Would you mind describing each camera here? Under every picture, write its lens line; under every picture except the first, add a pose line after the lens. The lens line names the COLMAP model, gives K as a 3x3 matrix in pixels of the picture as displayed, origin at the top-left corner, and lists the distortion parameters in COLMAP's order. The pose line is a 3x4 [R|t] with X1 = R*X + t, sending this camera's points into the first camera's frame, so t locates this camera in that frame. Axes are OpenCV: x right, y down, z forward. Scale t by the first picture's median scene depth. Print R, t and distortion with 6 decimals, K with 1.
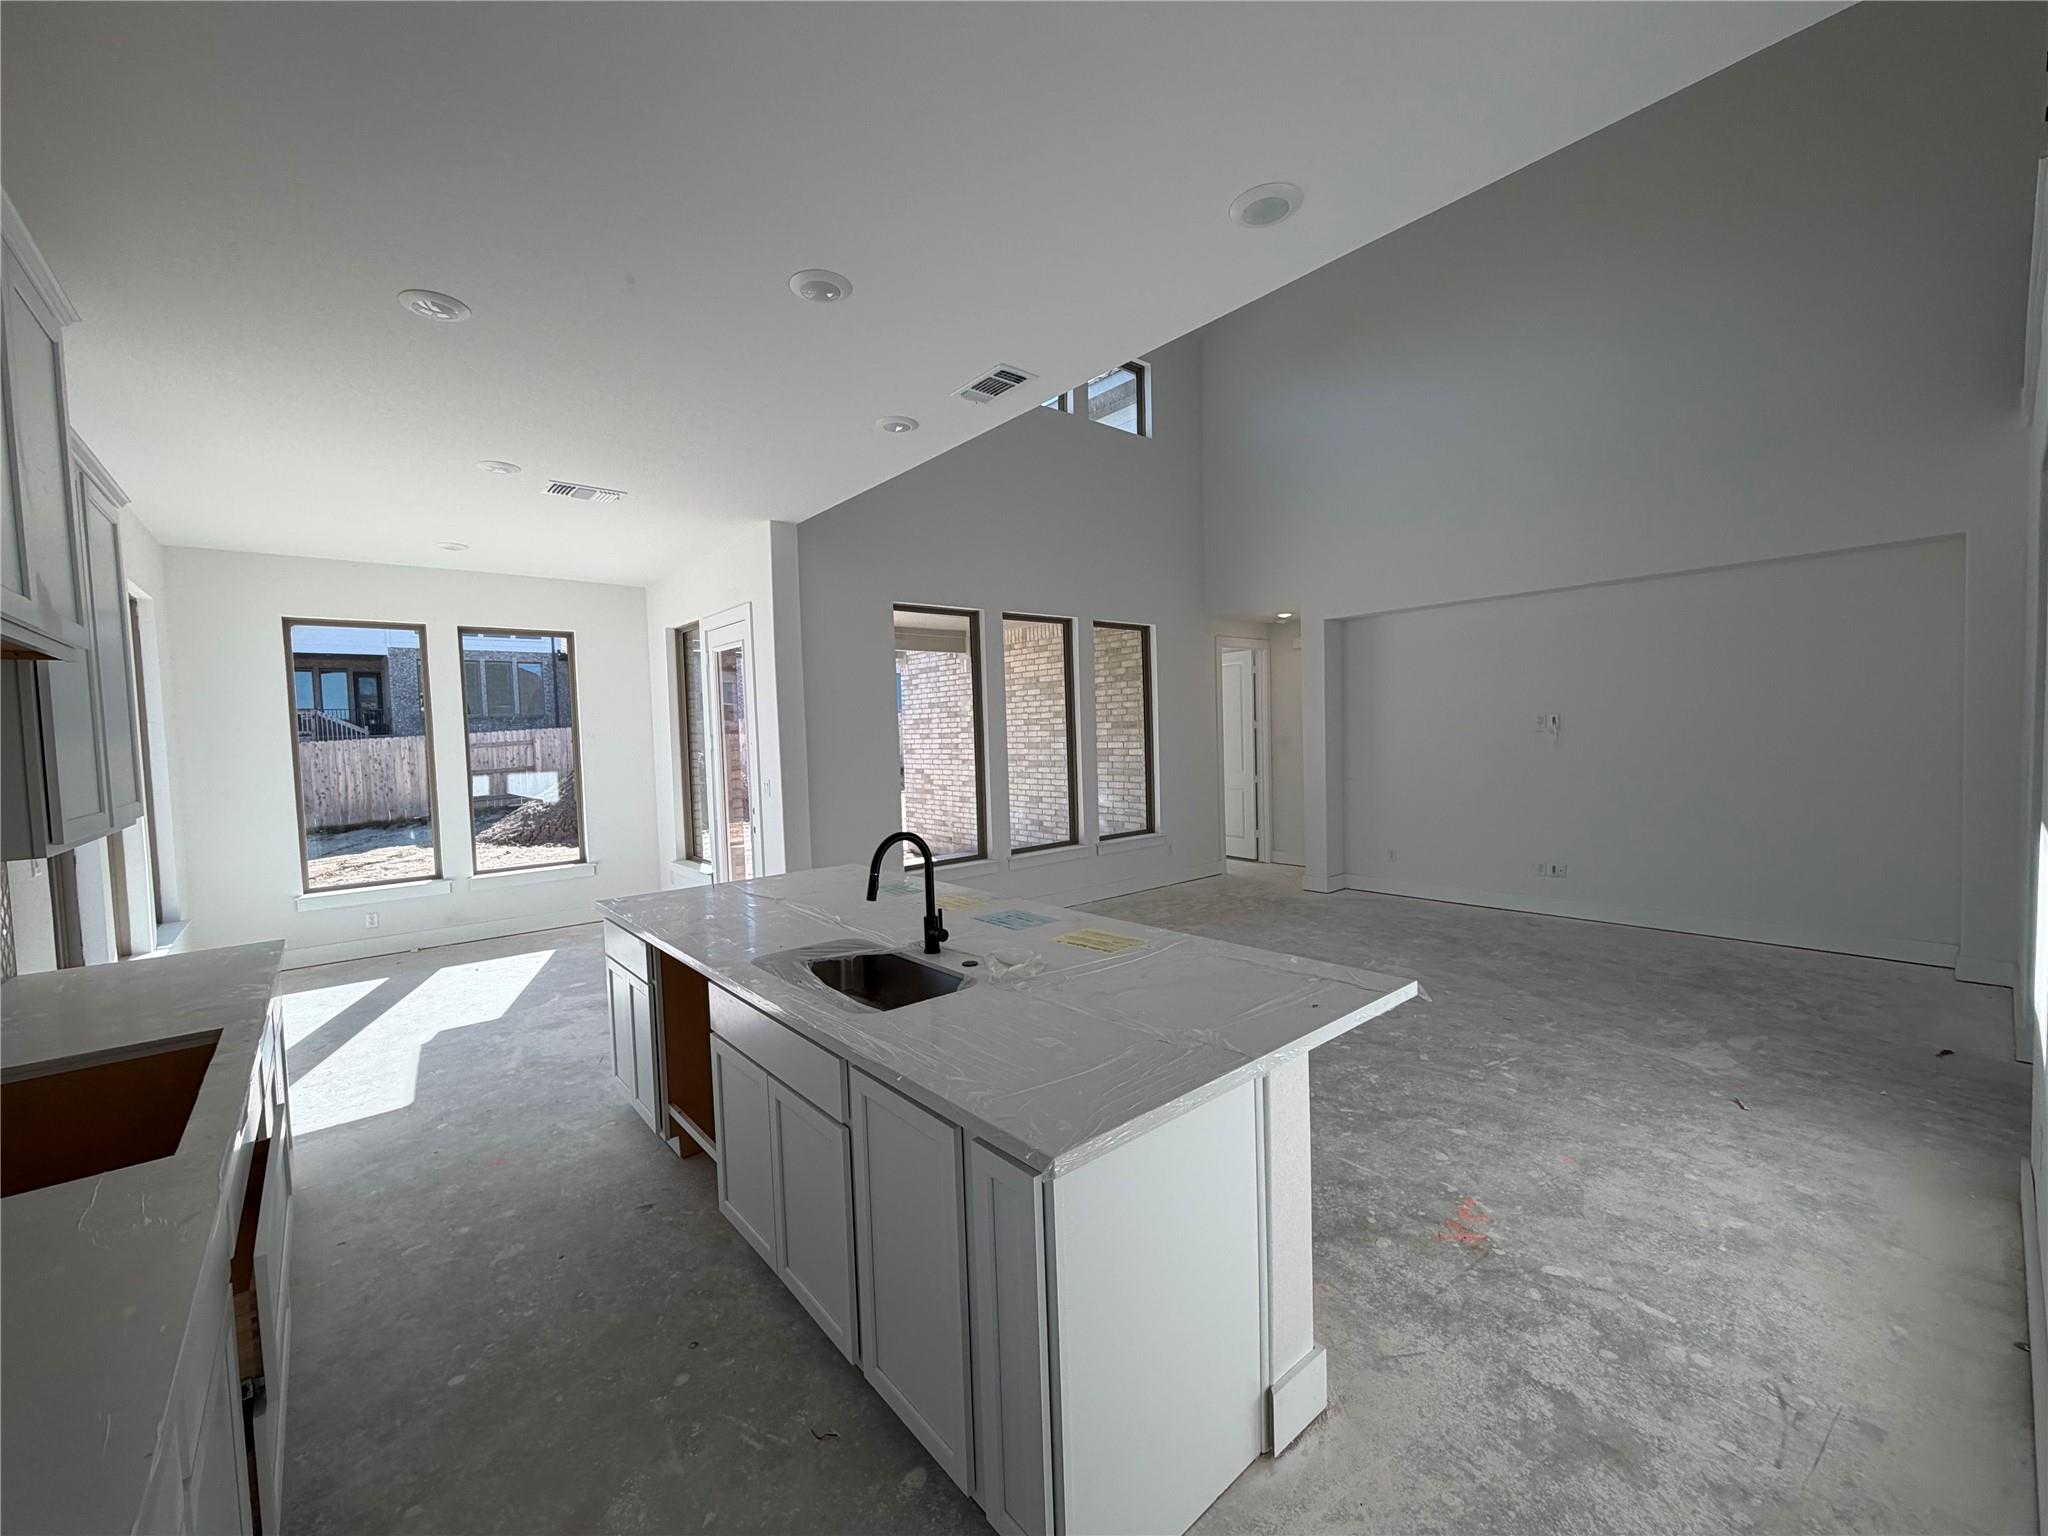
lens RADIAL K [[818.0, 0, 1019.5], [0, 818.0, 770.9], [0, 0, 1]] dist [0.000064, 0.000154]
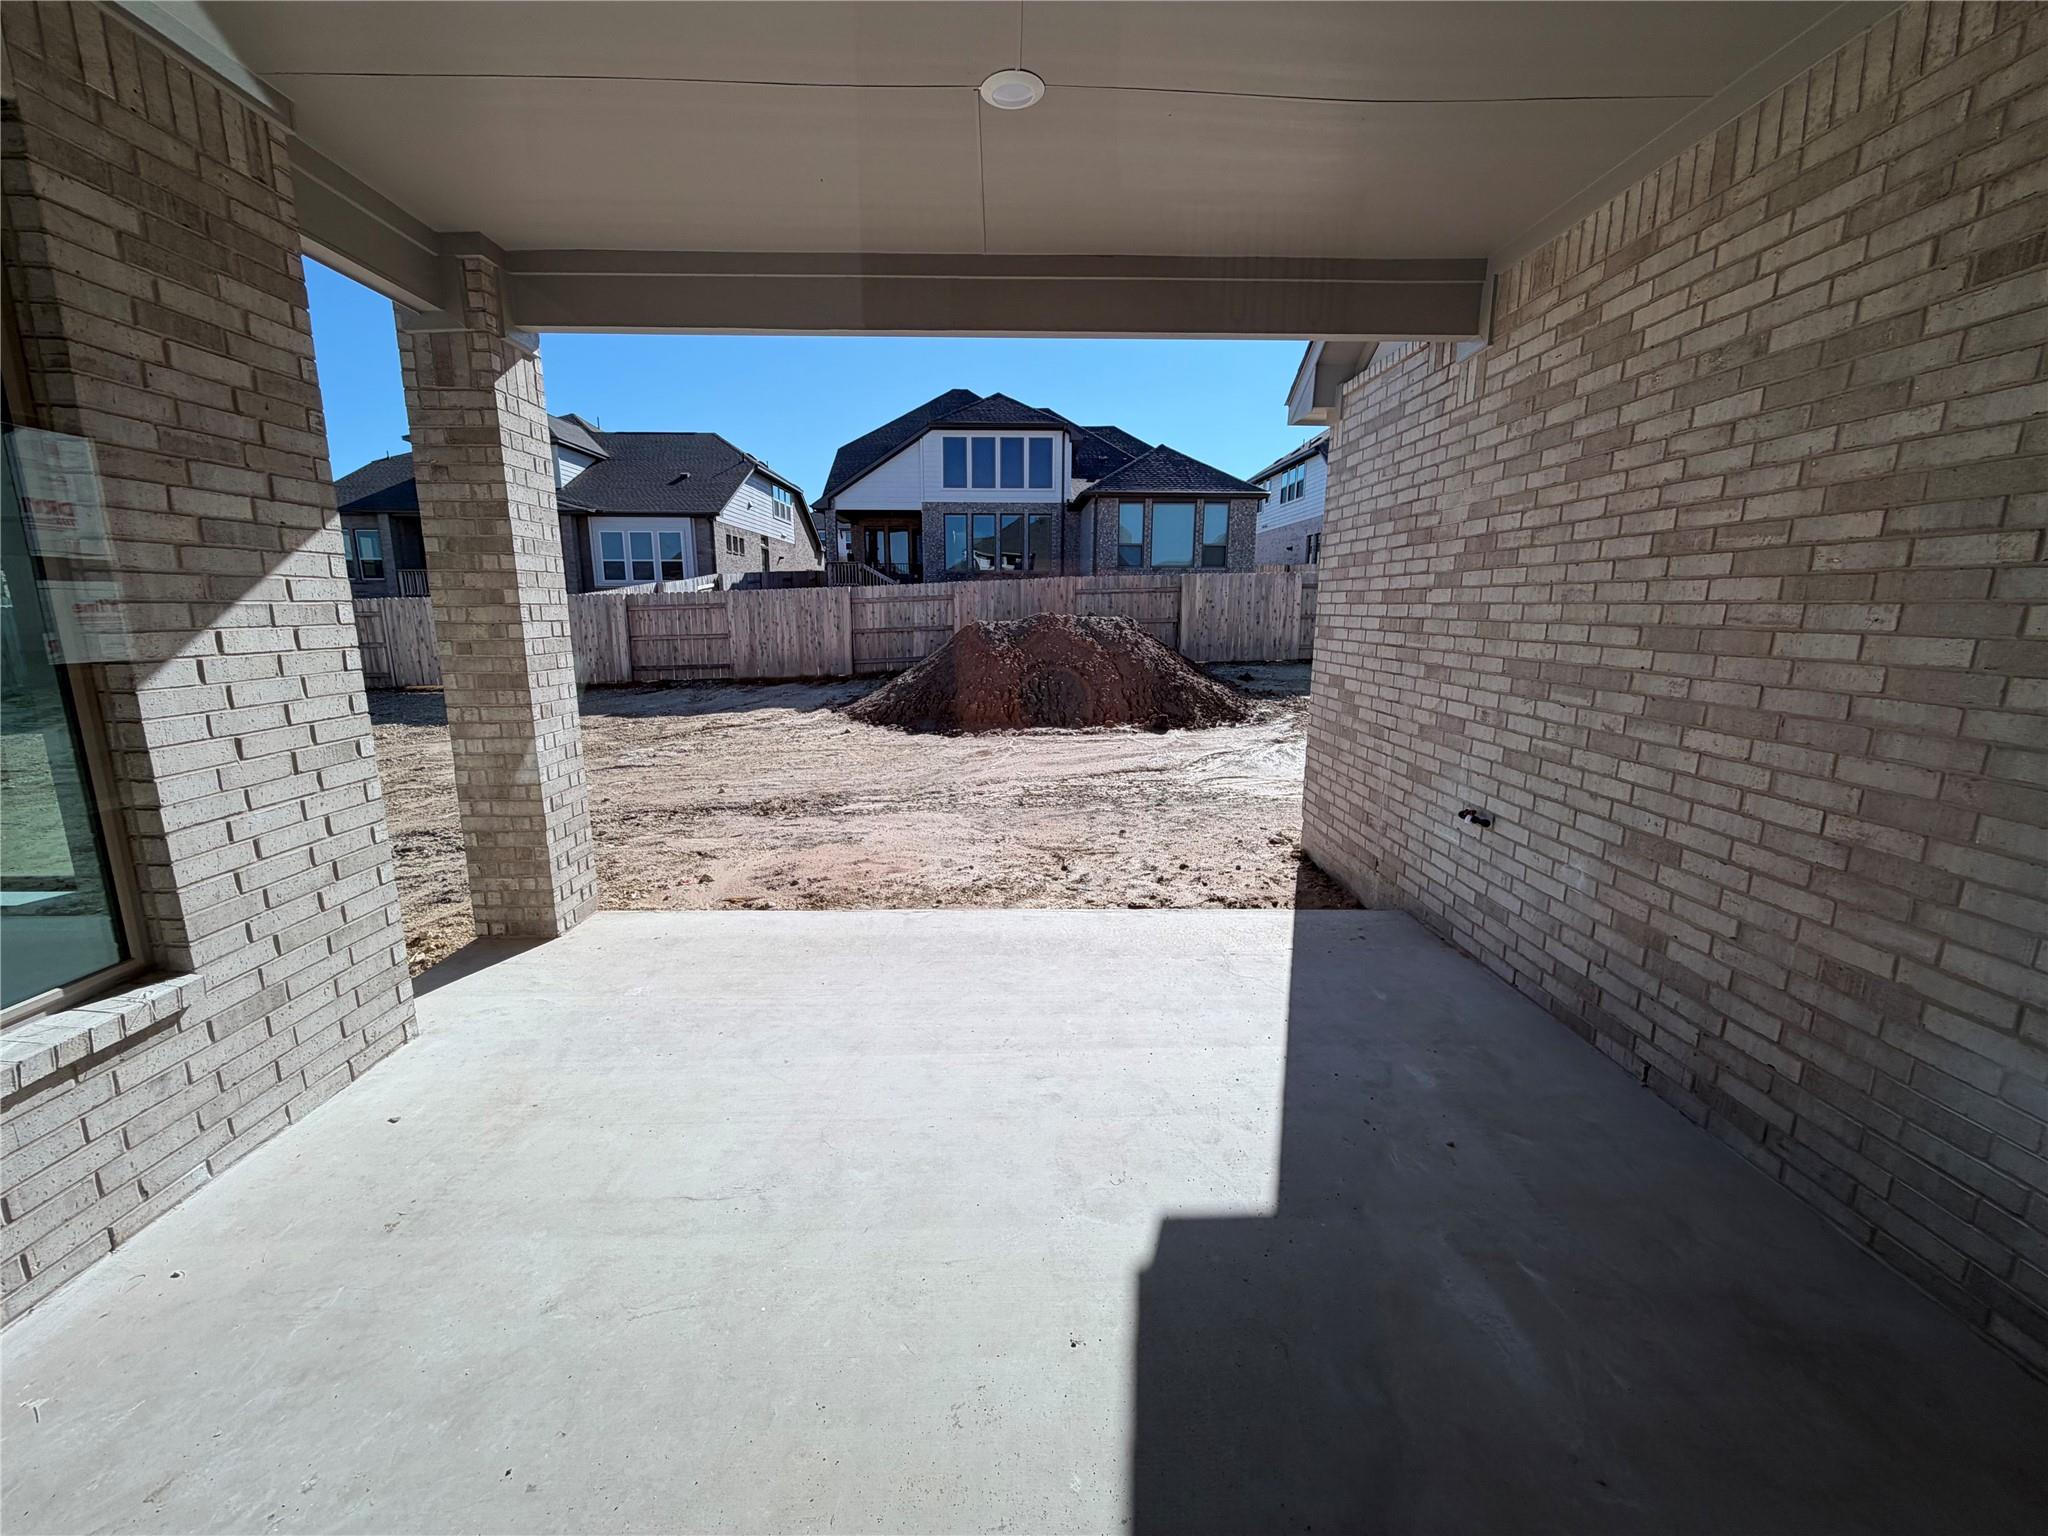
lens RADIAL K [[818.0, 0, 1019.5], [0, 818.0, 770.7], [0, 0, 1]] dist [0.000064, 0.000154]
pose [[0.776738, 0.155752, -0.610261, 0.051922], [-0.056915, 0.982334, 0.178271, -0.065753], [0.627247, -0.103737, 0.771881, 1.826270]]
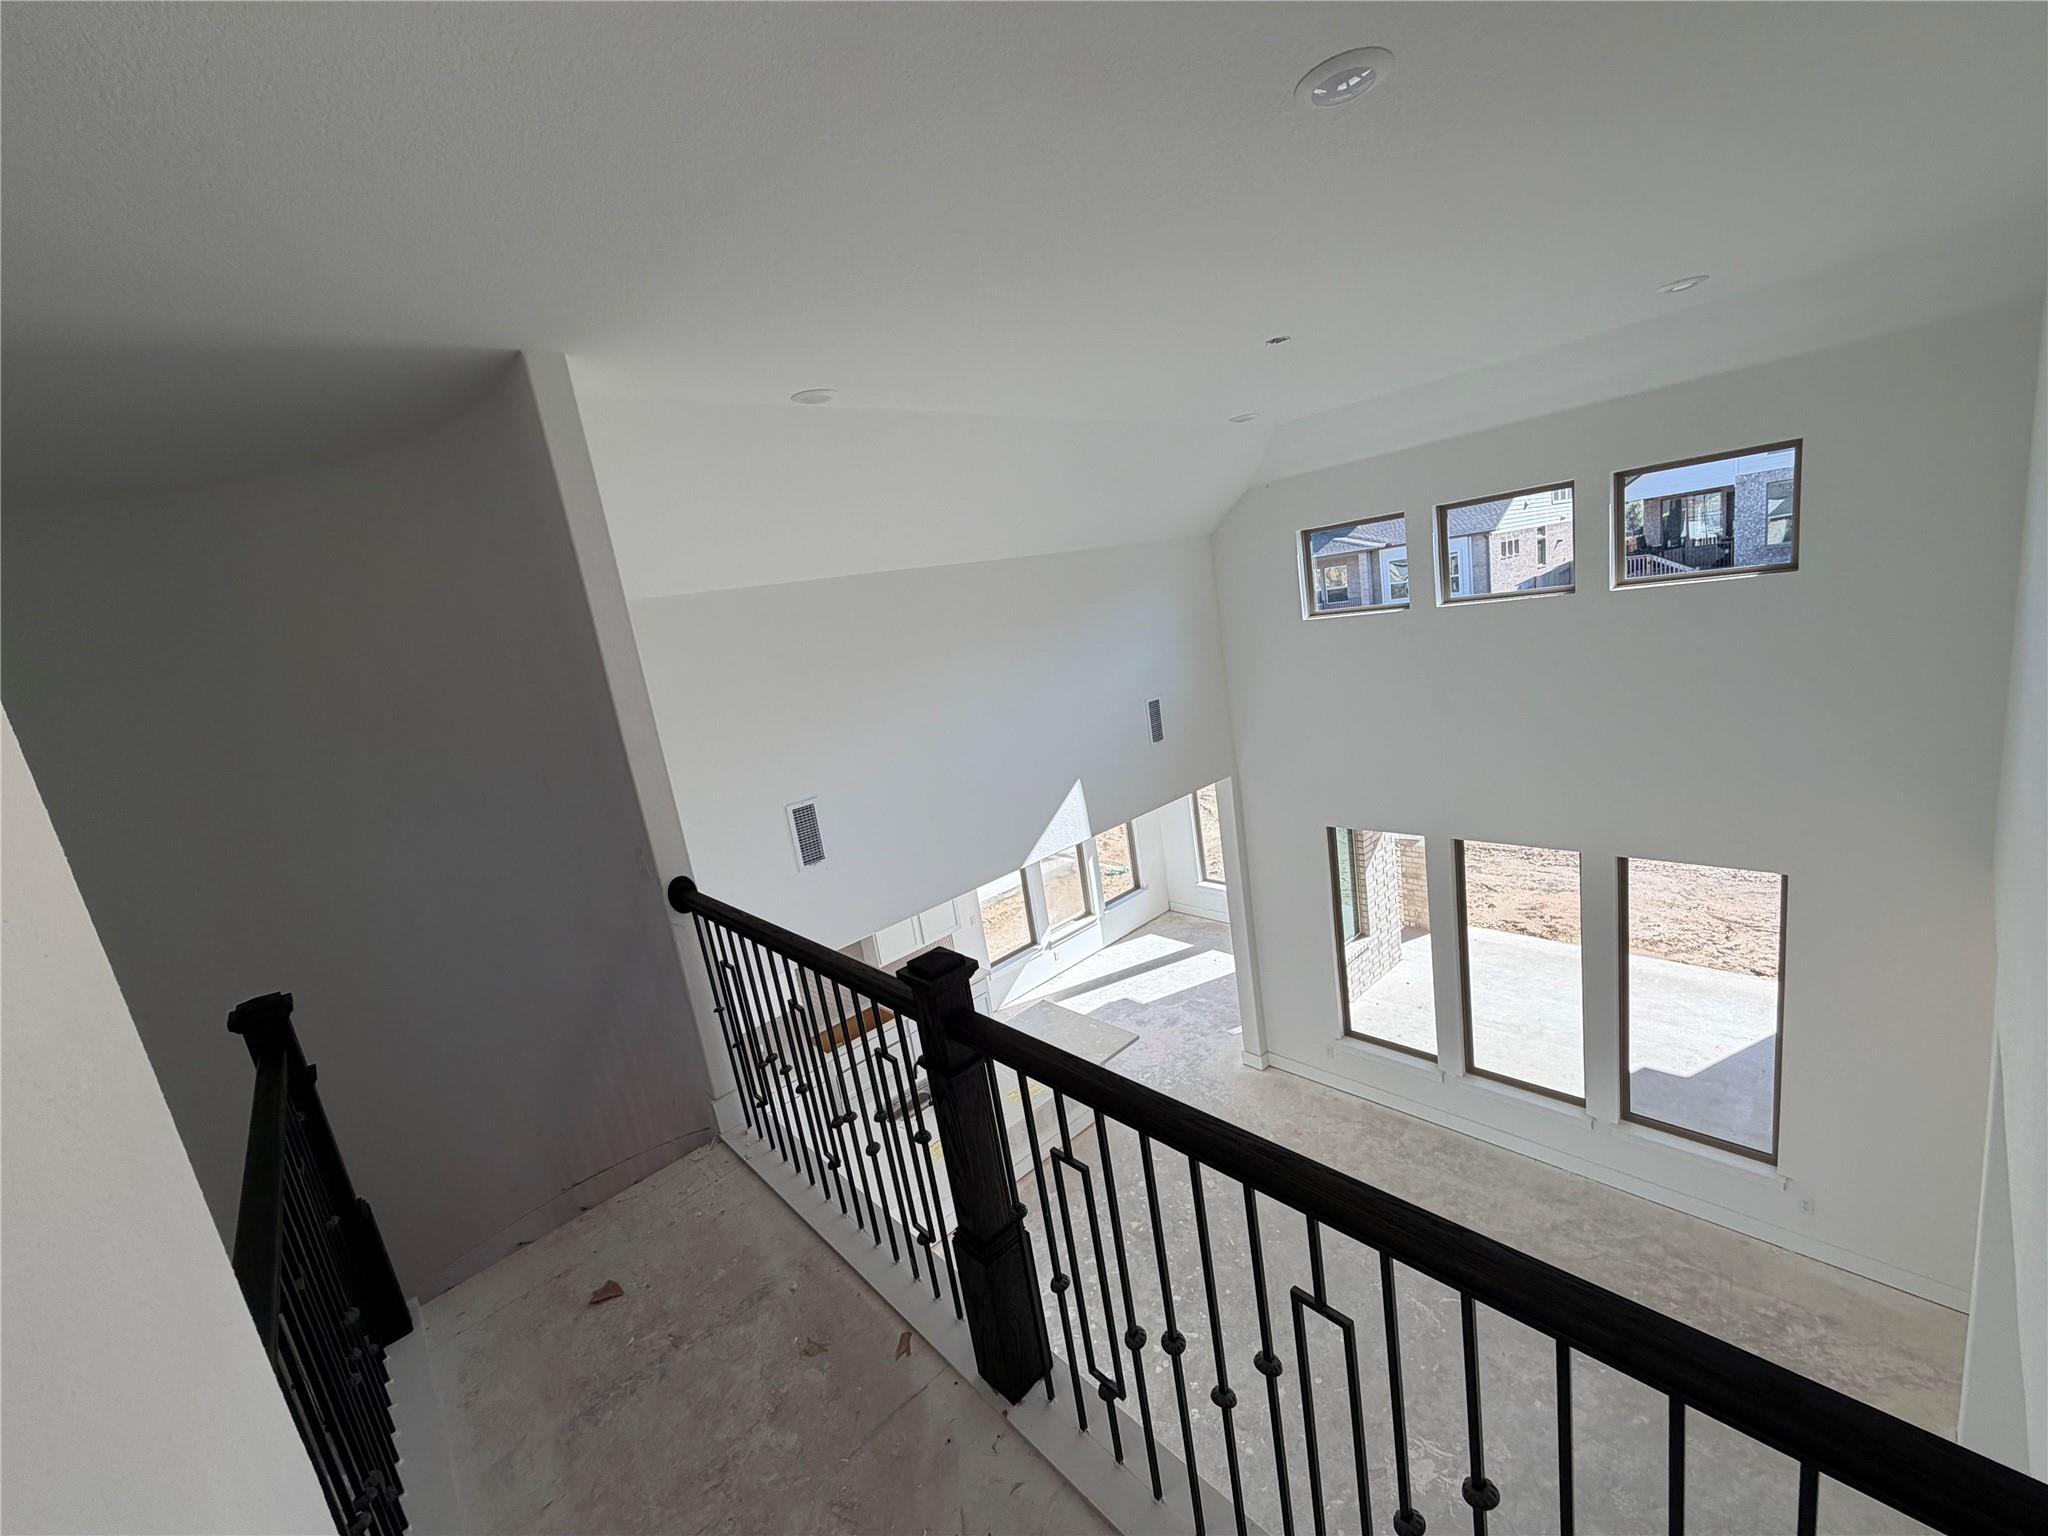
lens RADIAL K [[818.0, 0, 1018.8], [0, 818.0, 770.3], [0, 0, 1]] dist [0.000064, 0.000154]
pose [[0.041465, 0.225063, -0.973462, 1.470902], [0.104439, 0.967986, 0.228245, -0.927000], [0.993667, -0.111131, 0.016633, 0.874013]]
